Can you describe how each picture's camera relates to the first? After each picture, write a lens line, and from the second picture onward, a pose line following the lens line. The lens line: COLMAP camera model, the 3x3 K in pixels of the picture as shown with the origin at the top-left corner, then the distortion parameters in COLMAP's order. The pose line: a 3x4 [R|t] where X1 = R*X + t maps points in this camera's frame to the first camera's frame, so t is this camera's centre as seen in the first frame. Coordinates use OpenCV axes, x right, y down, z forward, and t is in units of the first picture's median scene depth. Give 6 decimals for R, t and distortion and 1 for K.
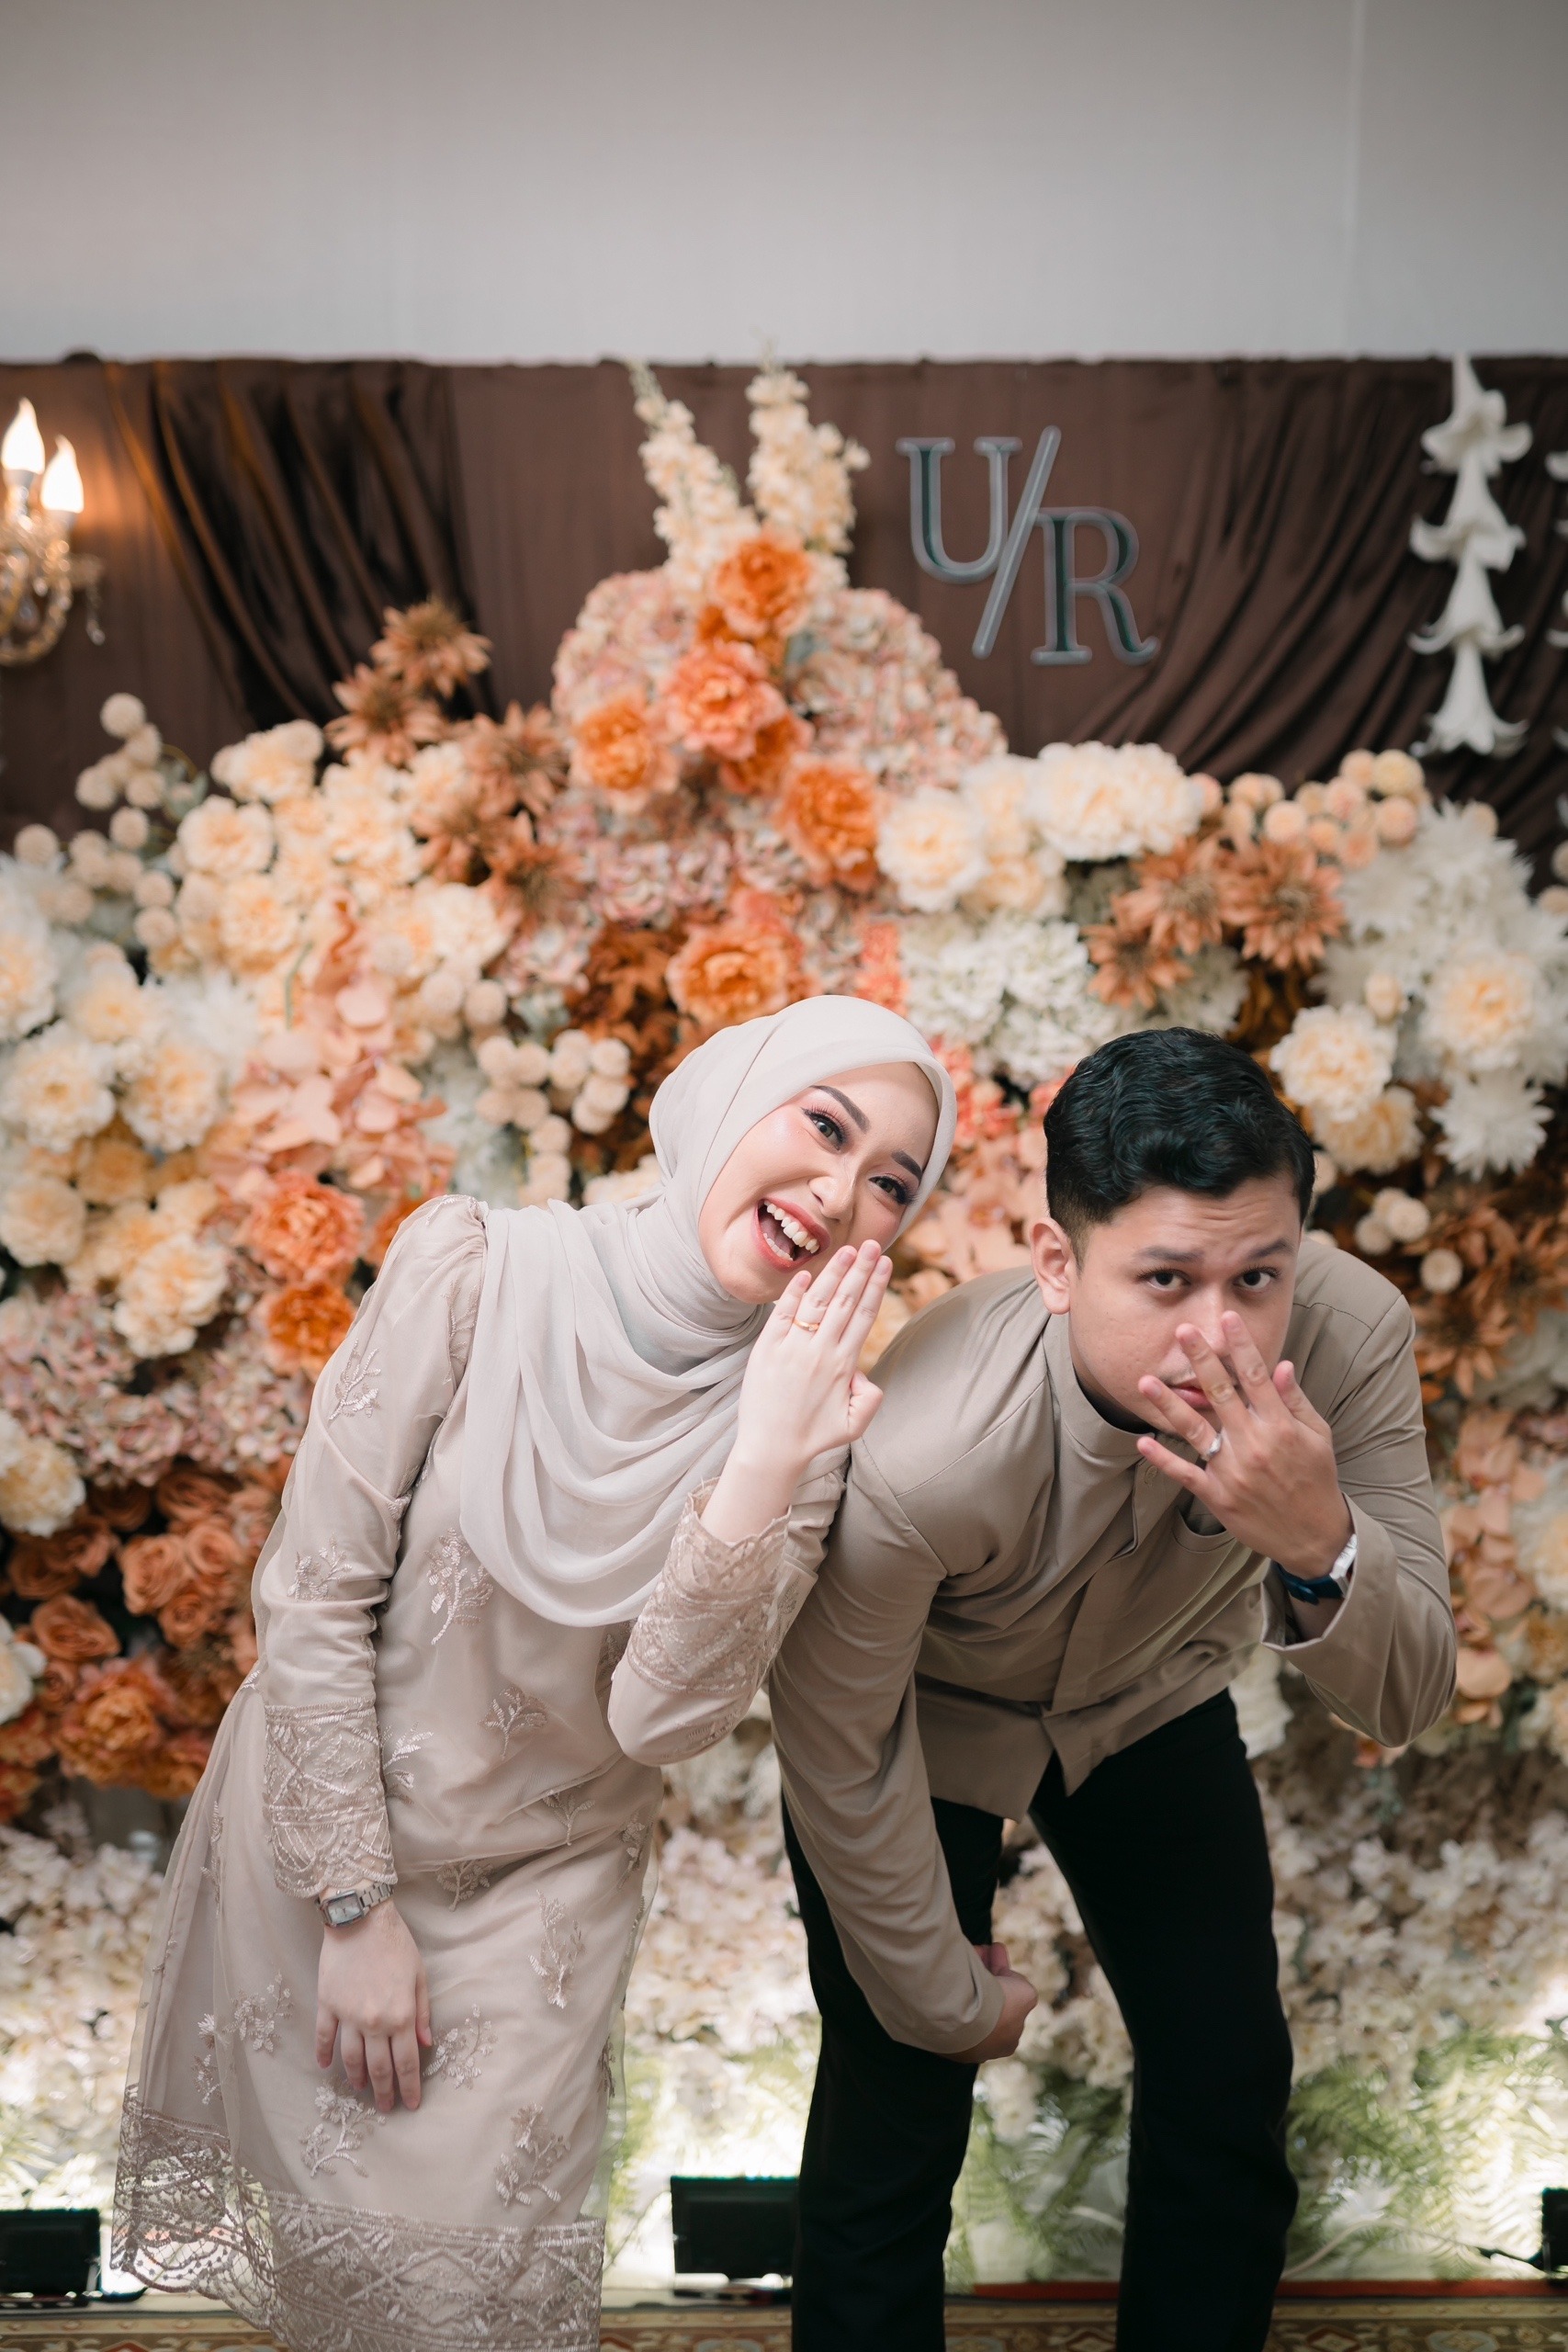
lens RADIAL K [[3217.8, 0, 776.9], [0, 3217.8, 1213.4], [0, 0, 1]] dist [-0.001150, 0.000000]
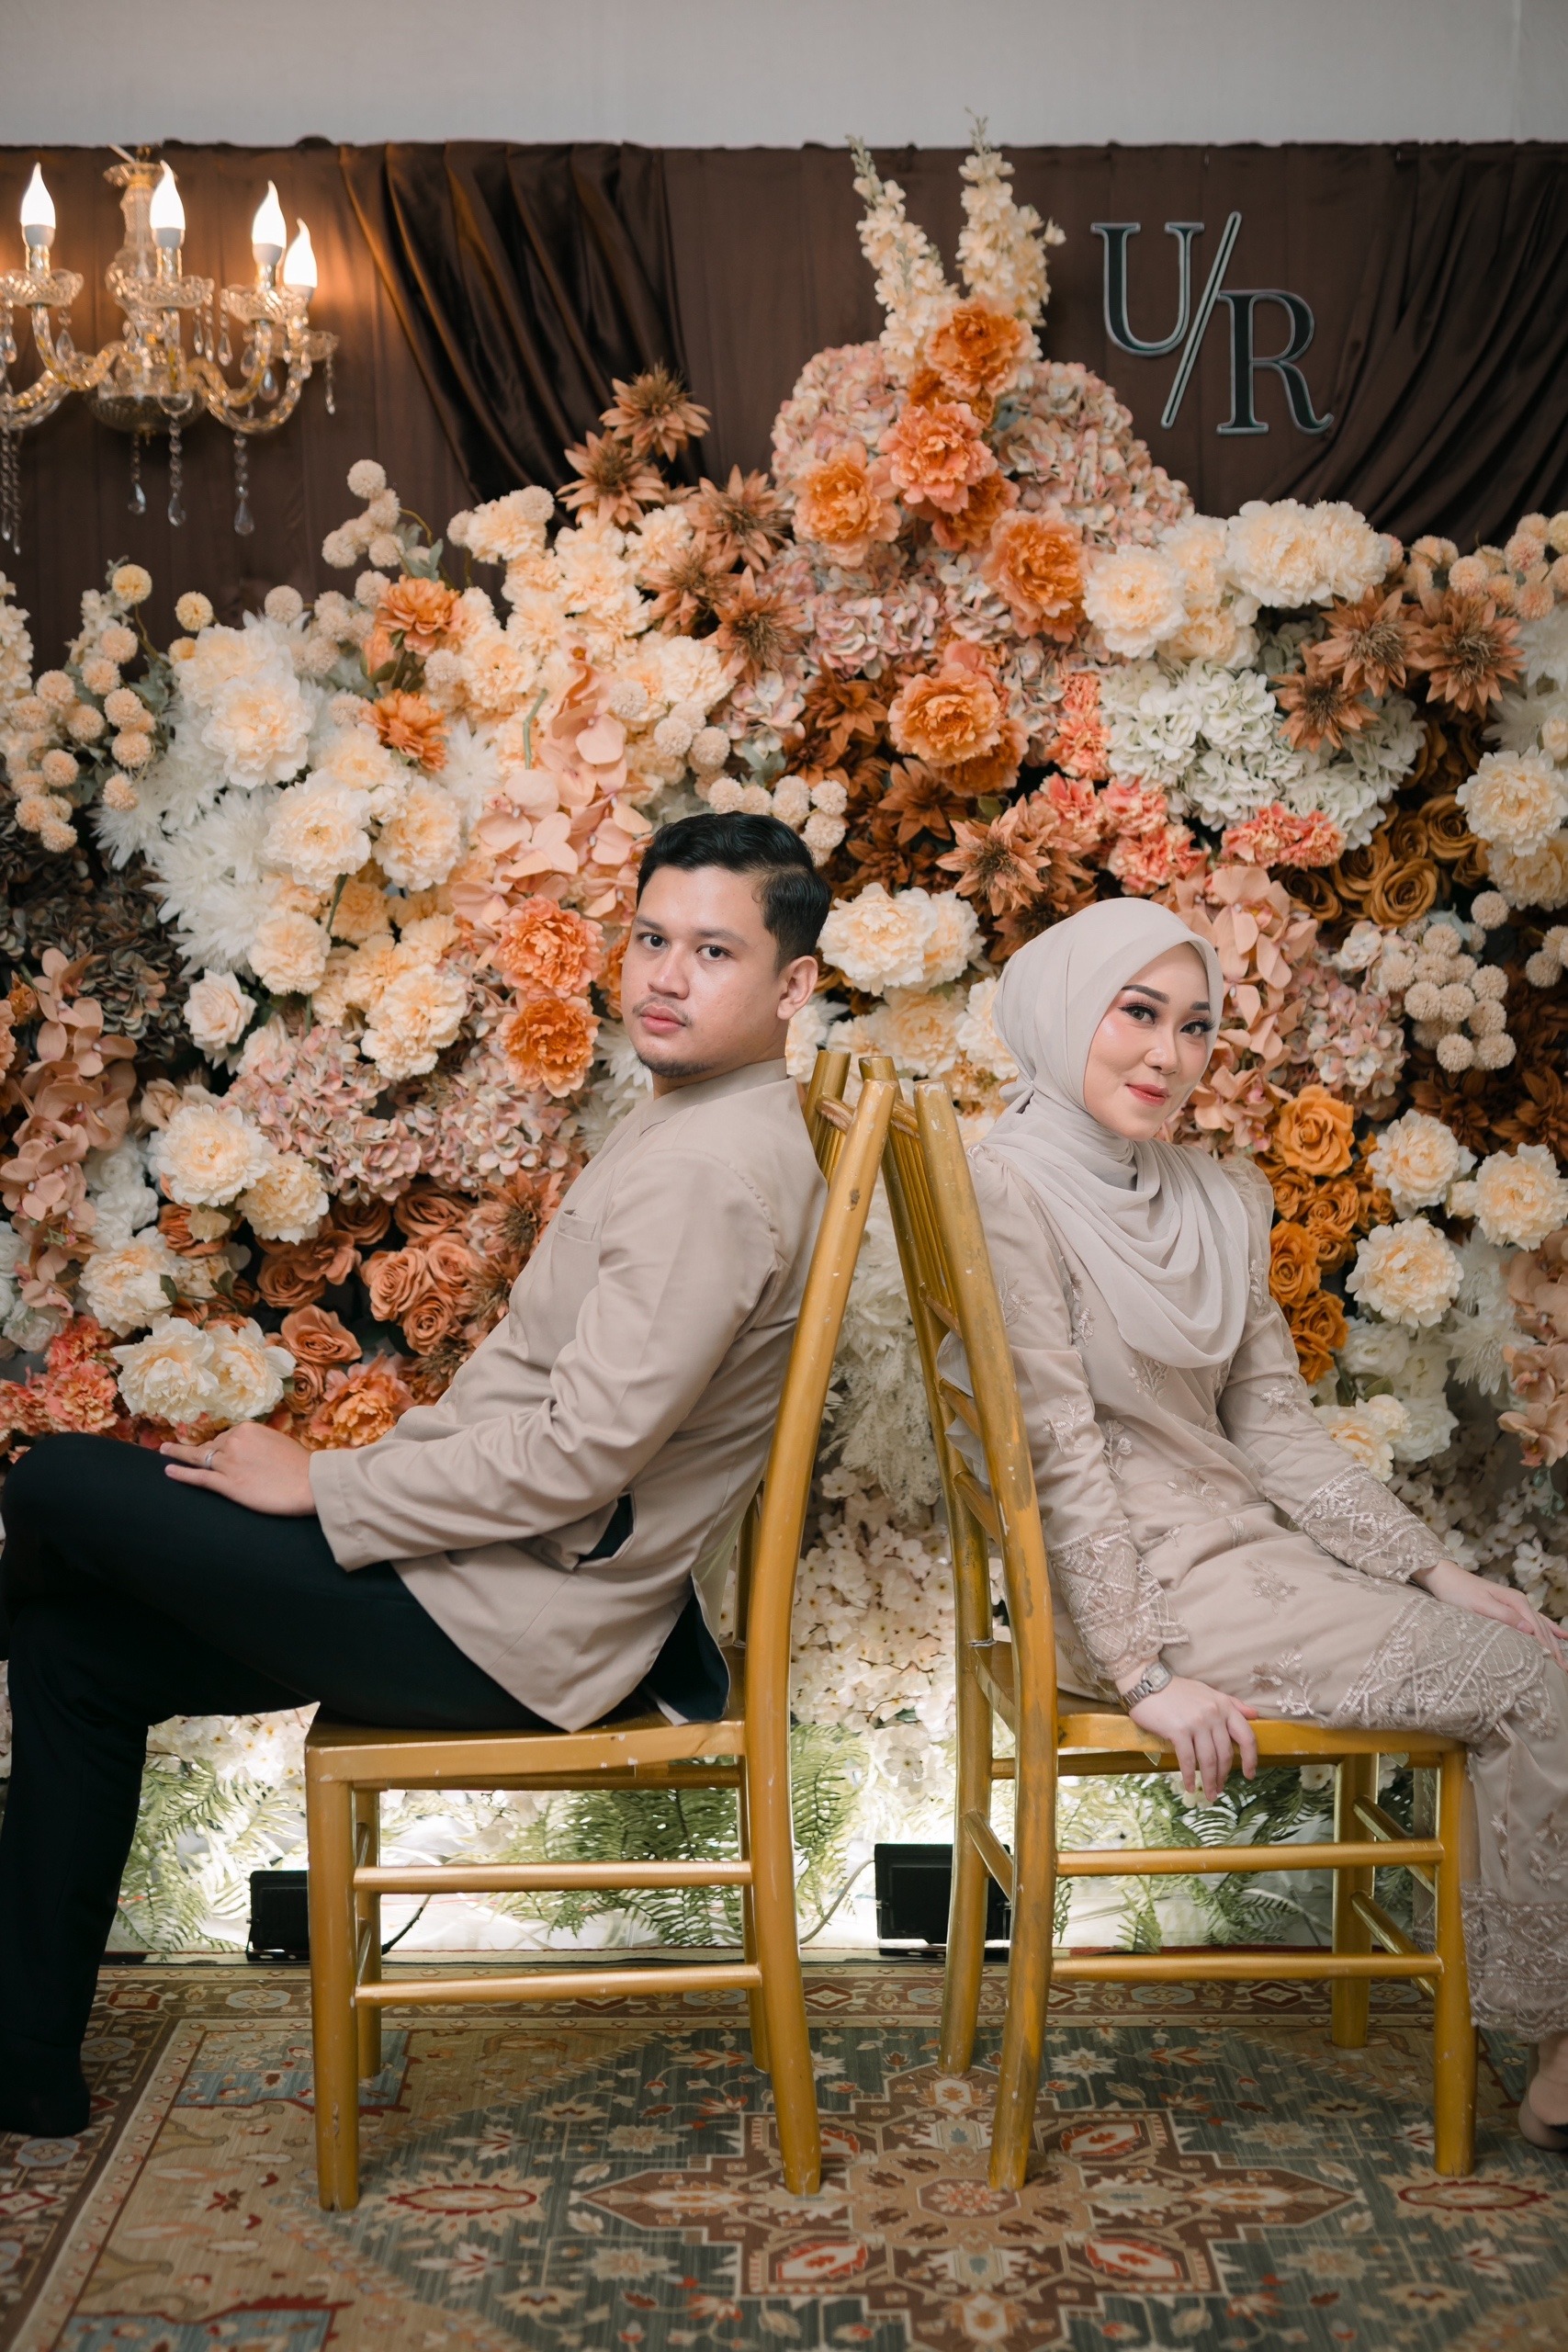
lens RADIAL K [[3217.8, 0, 793.8], [0, 3217.8, 1176.4], [0, 0, 1]] dist [-0.001150, 0.000000]
pose [[0.999916, 0.003847, -0.012401, -0.048665], [-0.003485, 0.999573, 0.029016, 0.045238], [0.012508, -0.028970, 0.999502, -0.068651]]
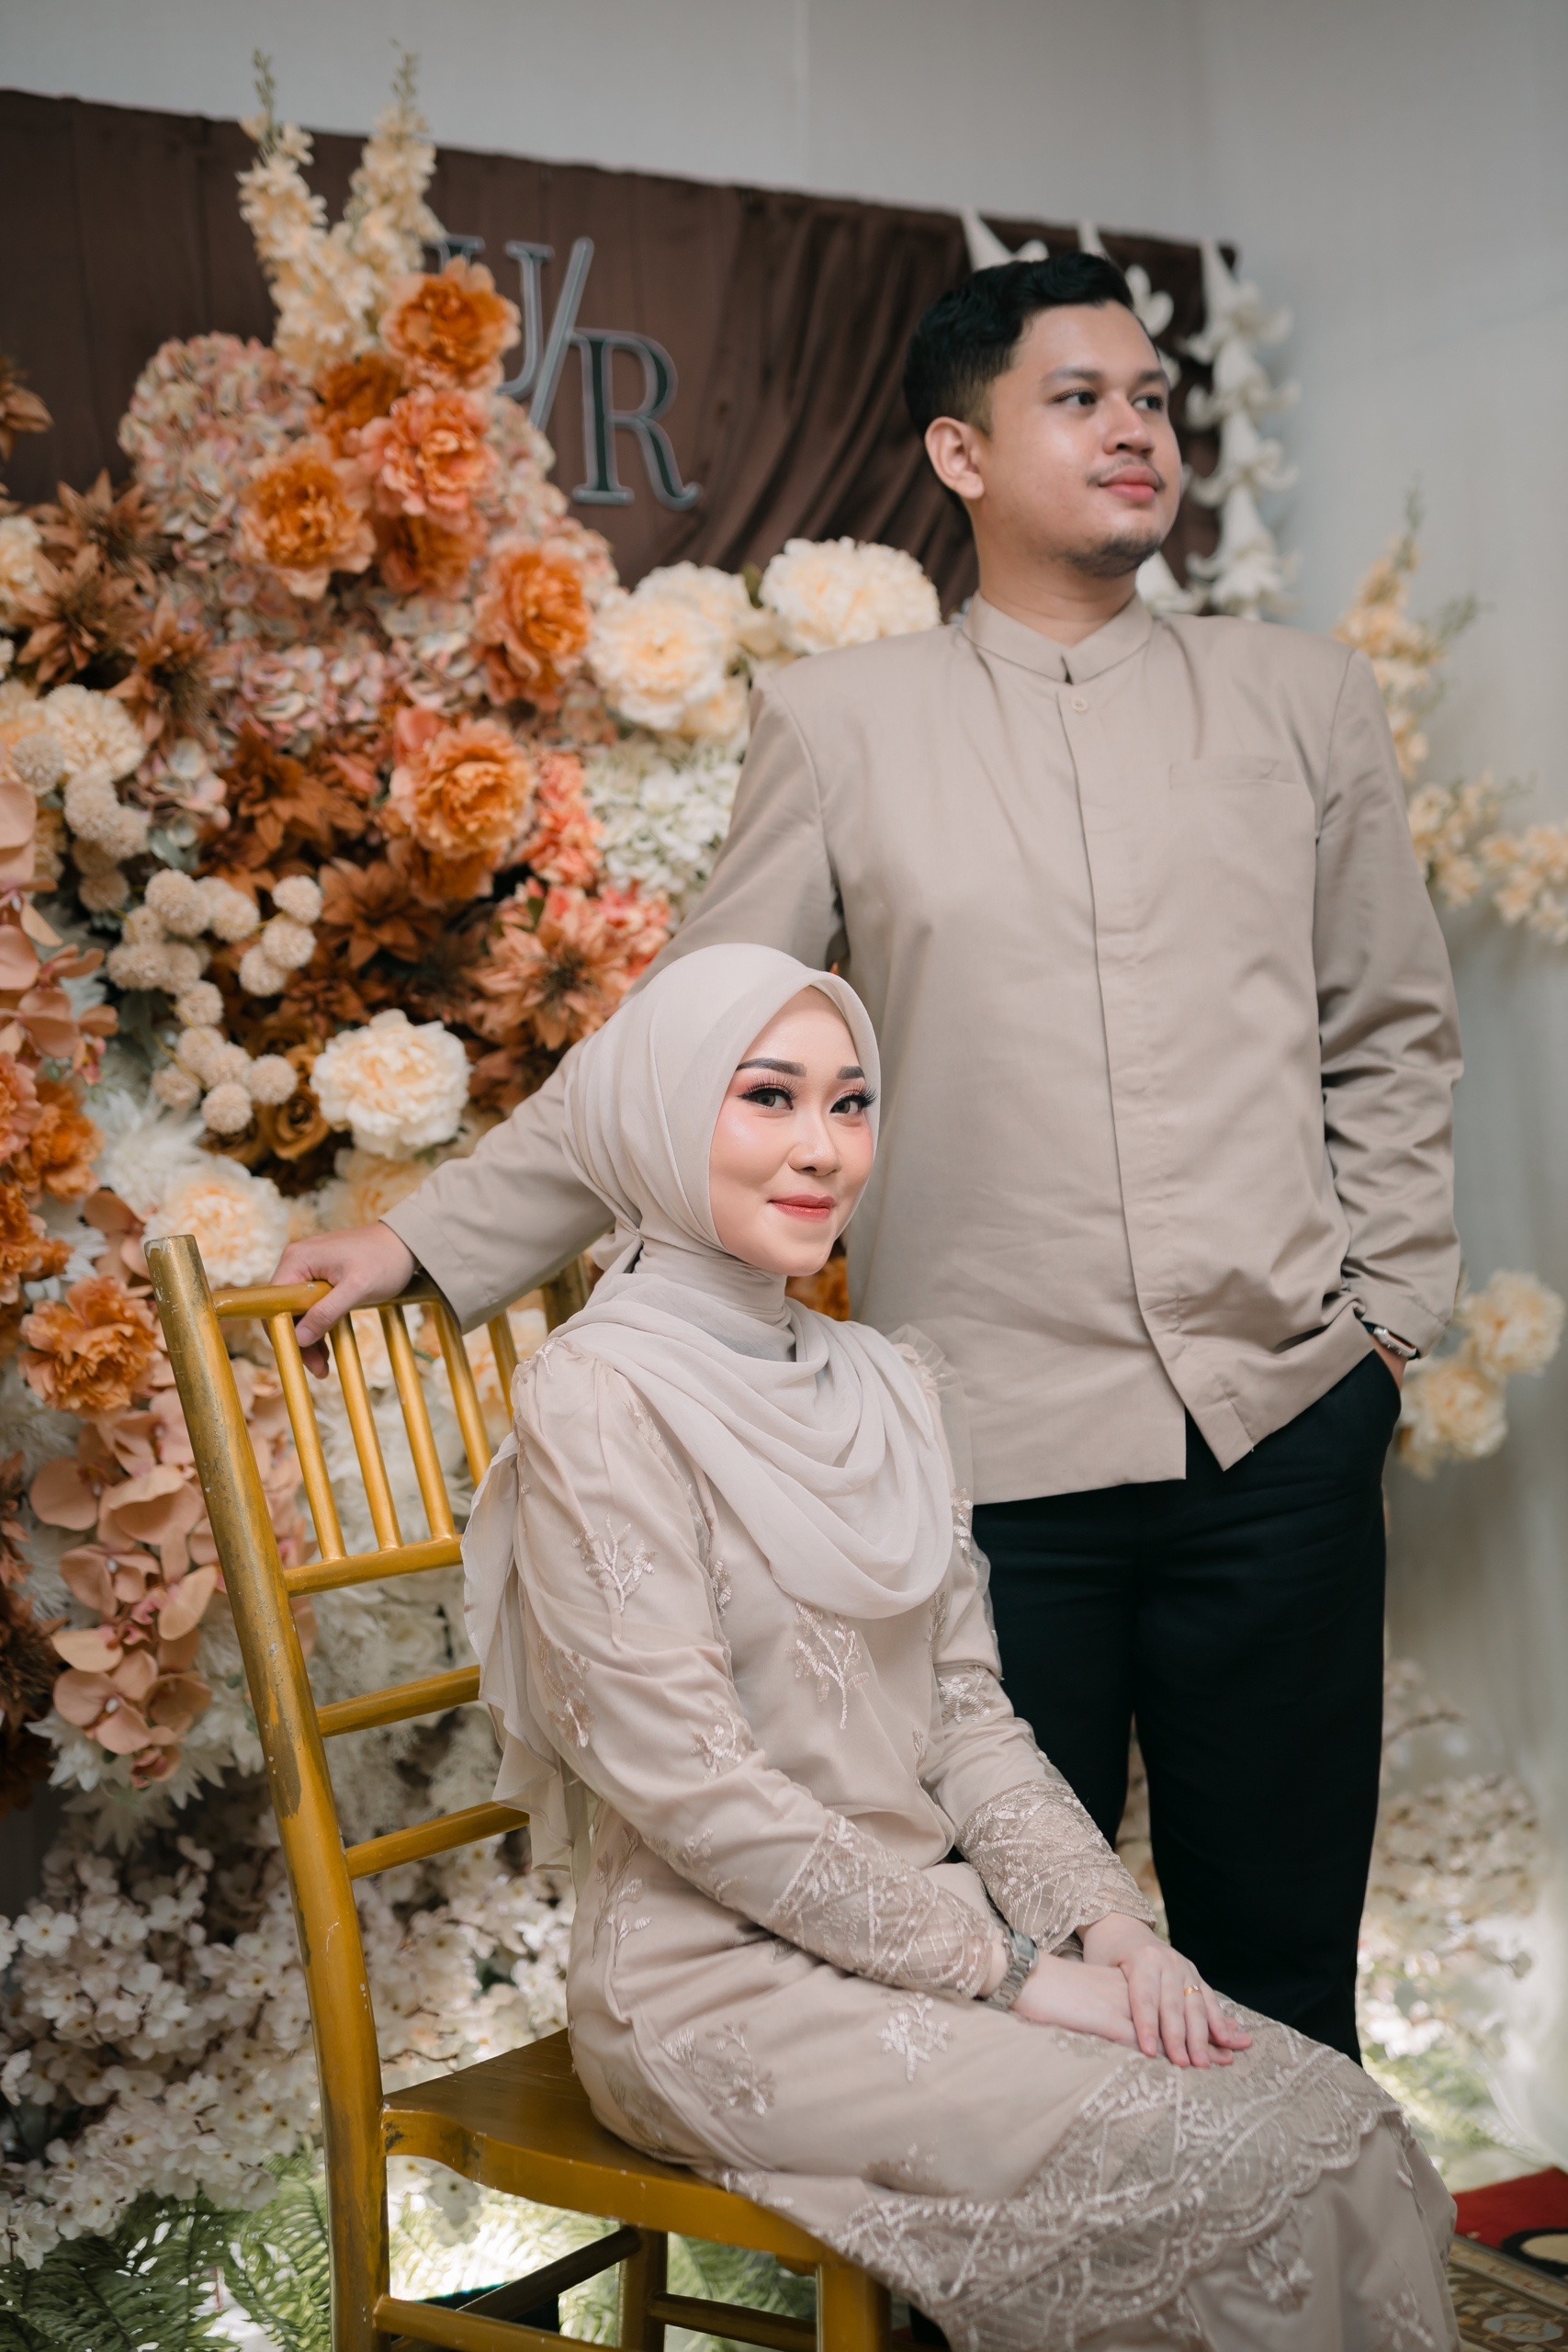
lens RADIAL K [[3217.8, 0, 835.8], [0, 3217.8, 1232.8], [0, 0, 1]] dist [-0.001150, 0.000000]
pose [[0.876132, -0.039216, 0.480474, -0.314747], [0.065564, 0.997118, -0.038169, 0.072537], [-0.477592, 0.064943, 0.876178, 0.227790]]
